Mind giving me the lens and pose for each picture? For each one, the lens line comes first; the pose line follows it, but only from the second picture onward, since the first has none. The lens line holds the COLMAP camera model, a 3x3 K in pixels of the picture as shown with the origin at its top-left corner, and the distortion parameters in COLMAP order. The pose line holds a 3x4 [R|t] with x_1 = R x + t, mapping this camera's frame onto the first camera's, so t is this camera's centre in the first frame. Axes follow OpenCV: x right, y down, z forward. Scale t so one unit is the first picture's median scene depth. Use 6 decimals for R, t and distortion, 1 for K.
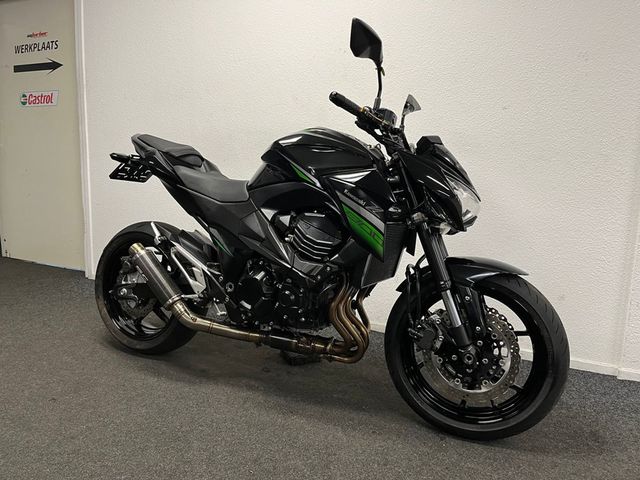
lens RADIAL K [[501.5, 0, 319.9], [0, 501.5, 240.1], [0, 0, 1]] dist [0.002494, -0.008840]
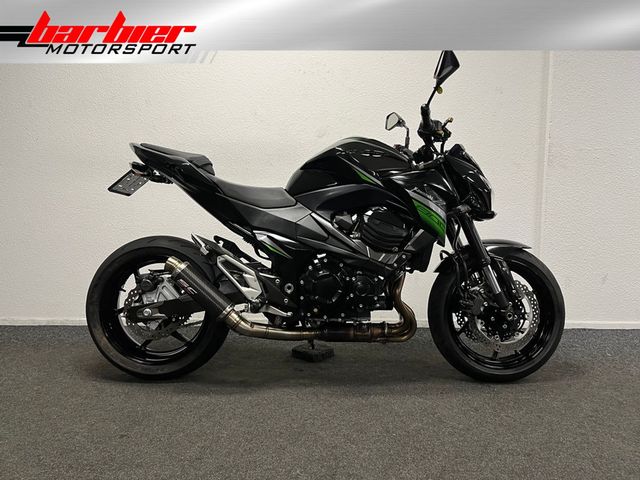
lens RADIAL K [[501.5, 0, 319.5], [0, 501.5, 240.2], [0, 0, 1]] dist [0.002494, -0.008840]
pose [[0.896445, -0.069333, 0.437699, -0.613556], [0.091725, 0.995326, -0.030197, 0.034347], [-0.433559, 0.067218, 0.898615, 0.043390]]
